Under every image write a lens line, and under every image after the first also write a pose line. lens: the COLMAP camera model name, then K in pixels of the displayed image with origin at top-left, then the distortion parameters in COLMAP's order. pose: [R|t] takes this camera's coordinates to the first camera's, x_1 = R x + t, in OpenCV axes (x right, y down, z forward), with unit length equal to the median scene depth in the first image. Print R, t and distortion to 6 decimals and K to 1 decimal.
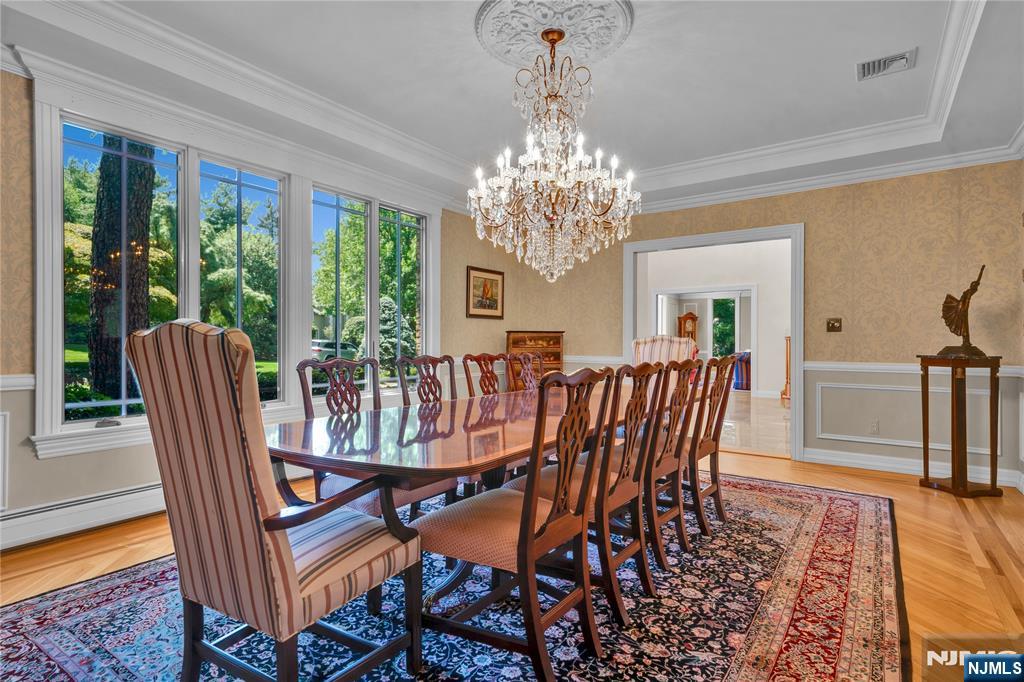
lens RADIAL K [[528.5, 0, 514.7], [0, 528.5, 337.5], [0, 0, 1]] dist [0.035980, 0.000193]
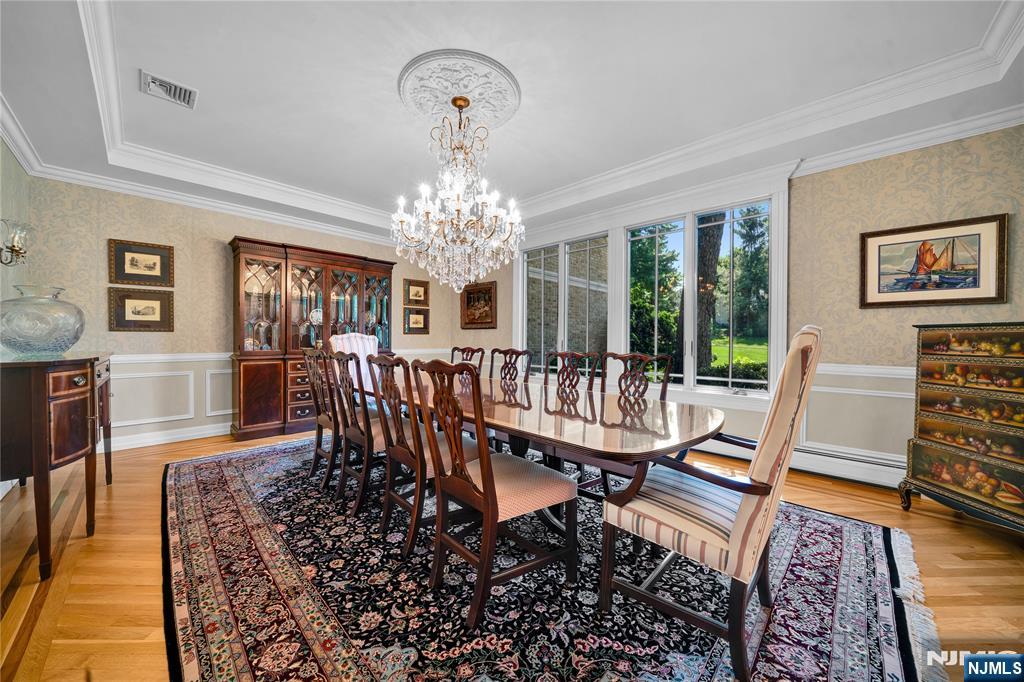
lens RADIAL K [[359.1, 0, 504.3], [0, 359.1, 341.3], [0, 0, 1]] dist [-0.029704, 0.004726]
pose [[-0.173856, 0.007735, -0.984741, 0.905544], [-0.001161, 0.999967, 0.008059, 0.005157], [0.984770, 0.002544, -0.173841, 1.261760]]
